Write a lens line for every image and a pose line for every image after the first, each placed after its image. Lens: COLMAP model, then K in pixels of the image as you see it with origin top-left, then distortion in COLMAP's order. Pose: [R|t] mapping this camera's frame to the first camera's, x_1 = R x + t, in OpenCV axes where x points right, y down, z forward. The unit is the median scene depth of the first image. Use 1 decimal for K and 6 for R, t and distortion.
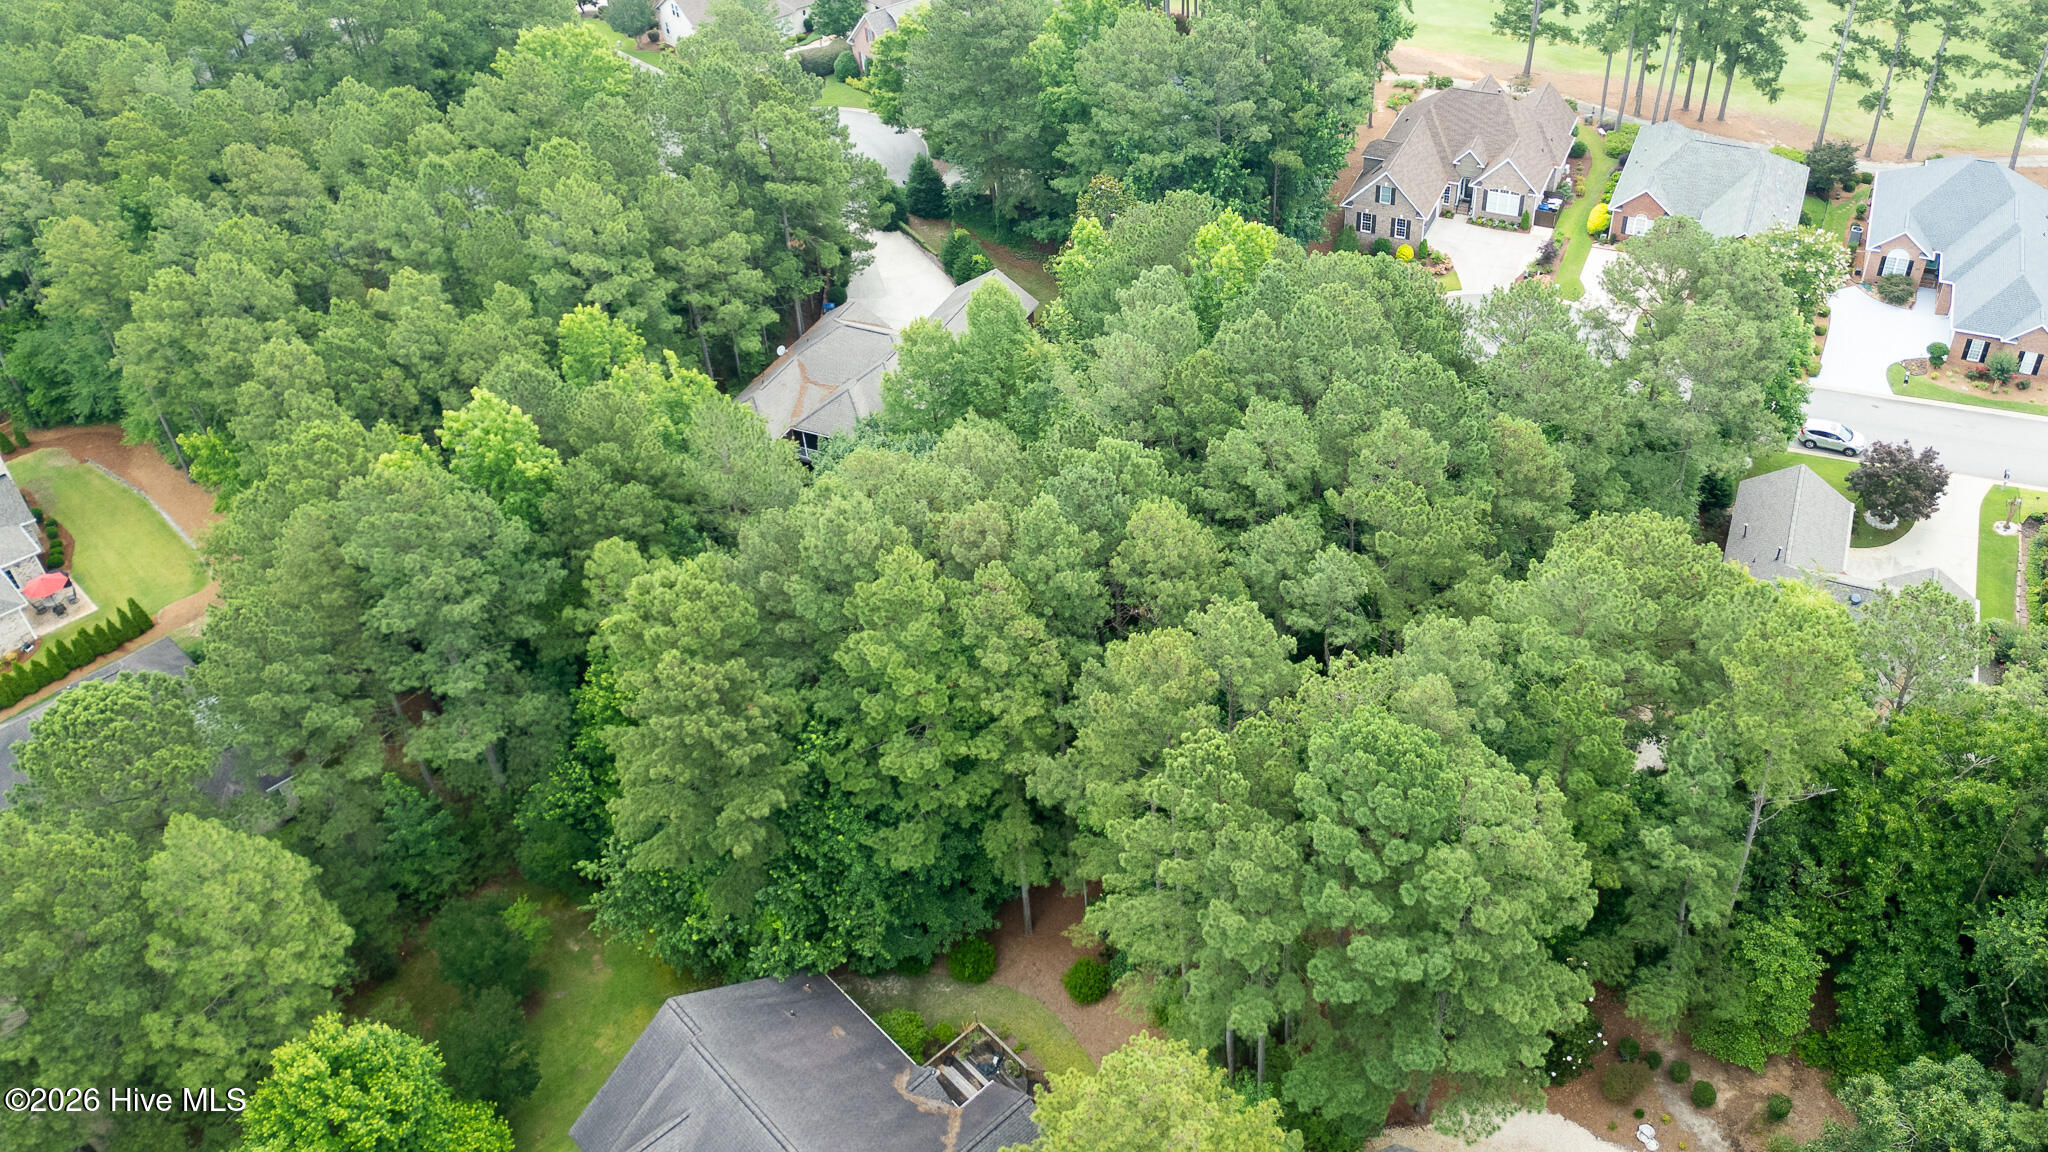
lens RADIAL K [[1432.0, 0, 1024.0], [0, 1432.0, 576.0], [0, 0, 1]] dist [0.079494, -0.055535]
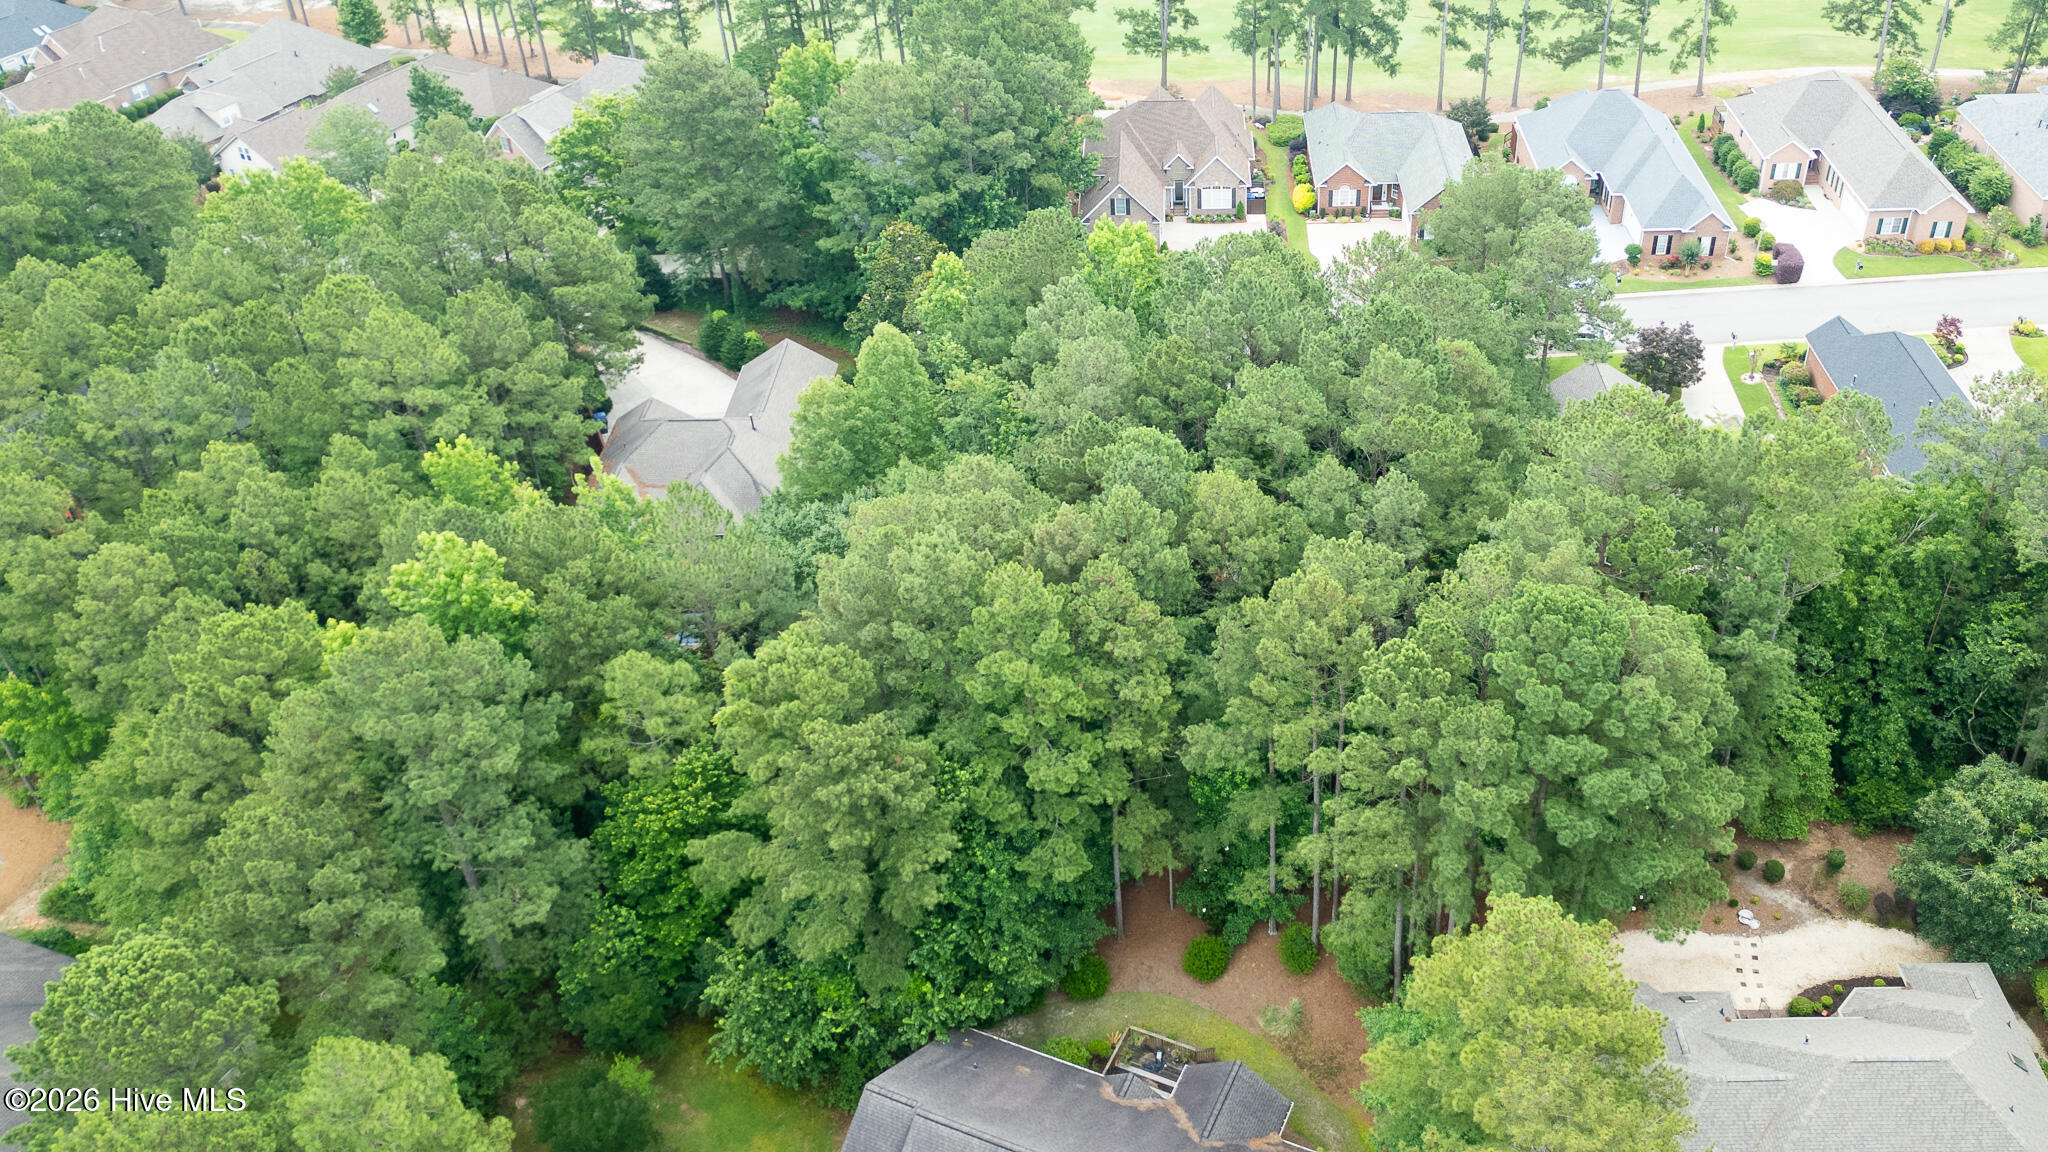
lens RADIAL K [[1489.0, 0, 1062.5], [0, 1489.0, 599.0], [0, 0, 1]] dist [0.085585, -0.076342]
pose [[0.934752, -0.234198, 0.267188, -0.187285], [0.245371, 0.969390, -0.008729, 0.012490], [-0.256965, 0.073720, 0.963605, -0.009555]]
